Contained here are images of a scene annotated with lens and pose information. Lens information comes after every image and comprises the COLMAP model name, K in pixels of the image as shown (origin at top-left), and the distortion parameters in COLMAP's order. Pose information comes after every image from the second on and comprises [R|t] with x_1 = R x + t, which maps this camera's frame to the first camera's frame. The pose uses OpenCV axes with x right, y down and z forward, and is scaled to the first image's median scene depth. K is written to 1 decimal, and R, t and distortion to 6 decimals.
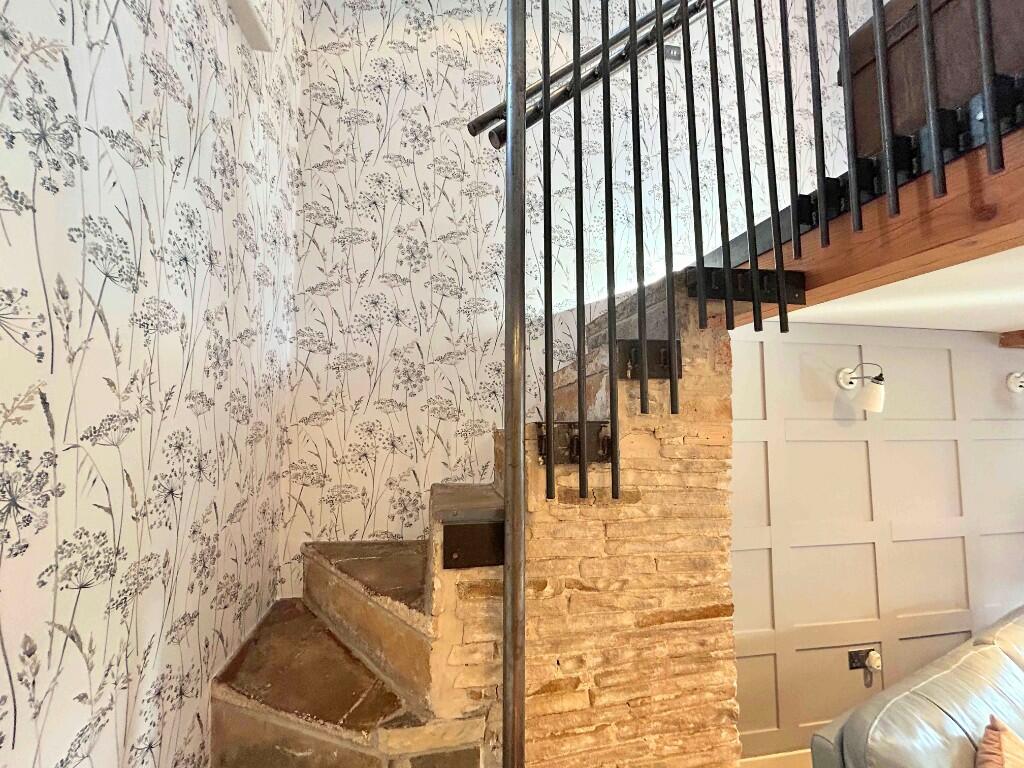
lens RADIAL K [[410.2, 0, 510.2], [0, 410.2, 385.6], [0, 0, 1]] dist [-0.001858, 0.000047]
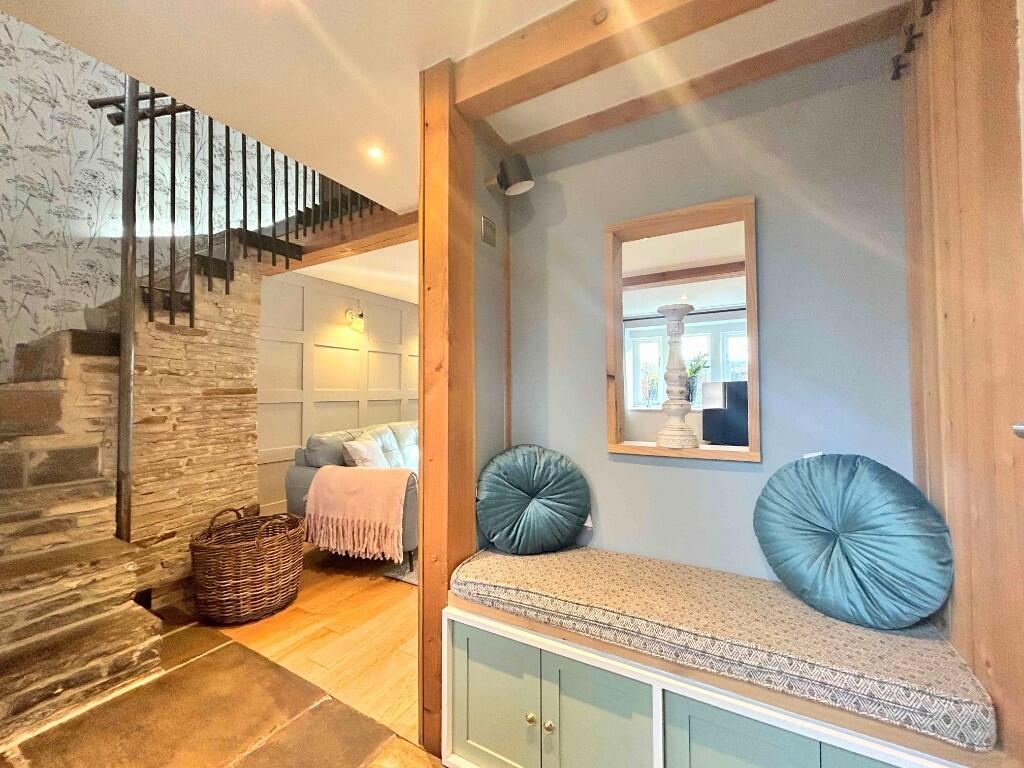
lens RADIAL K [[412.1, 0, 511.5], [0, 412.1, 383.9], [0, 0, 1]] dist [0.000292, 0.000782]
pose [[0.648124, 0.013604, 0.761413, -0.266200], [-0.047134, 0.998640, 0.022279, 0.408804], [-0.760075, -0.050328, 0.647884, -1.520546]]
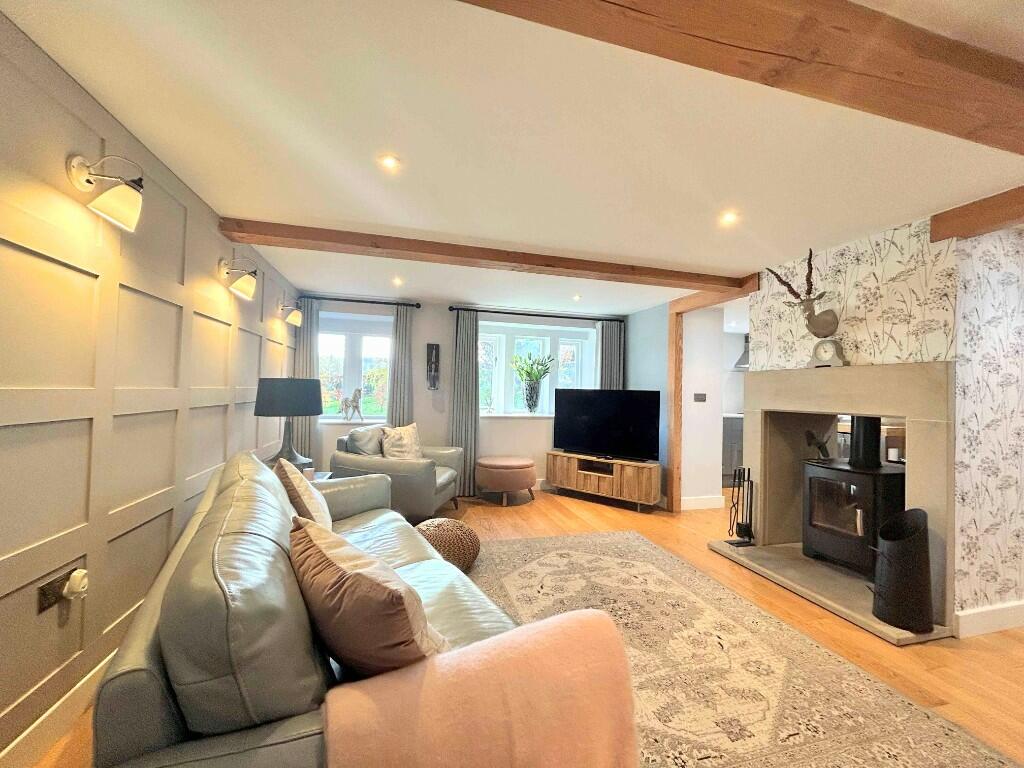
lens RADIAL K [[412.1, 0, 511.5], [0, 412.1, 383.9], [0, 0, 1]] dist [0.000292, 0.000782]
pose [[-0.083939, 0.023779, 0.996187, 0.213694], [-0.103397, 0.994111, -0.032442, 0.501012], [-0.991092, -0.105726, -0.080986, 0.654026]]
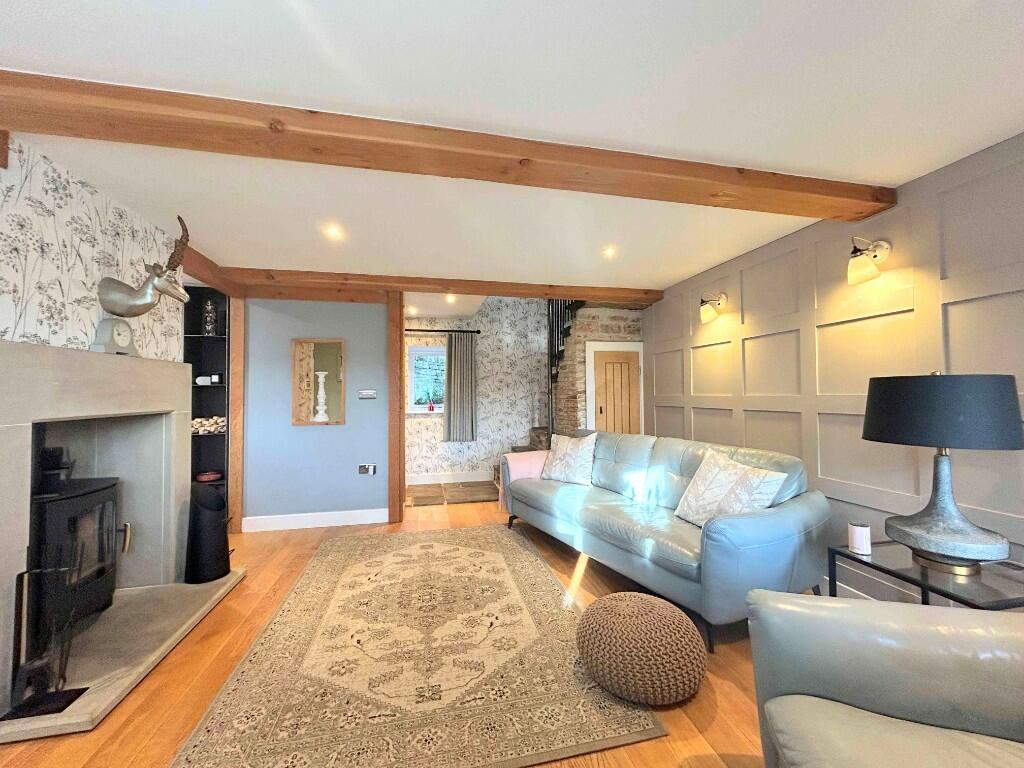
lens RADIAL K [[412.1, 0, 511.5], [0, 412.1, 383.9], [0, 0, 1]] dist [0.000292, 0.000782]
pose [[0.033817, -0.016771, -0.999287, 4.325129], [0.087656, 0.996056, -0.013750, 0.444405], [0.995577, -0.087128, 0.035154, 0.316853]]
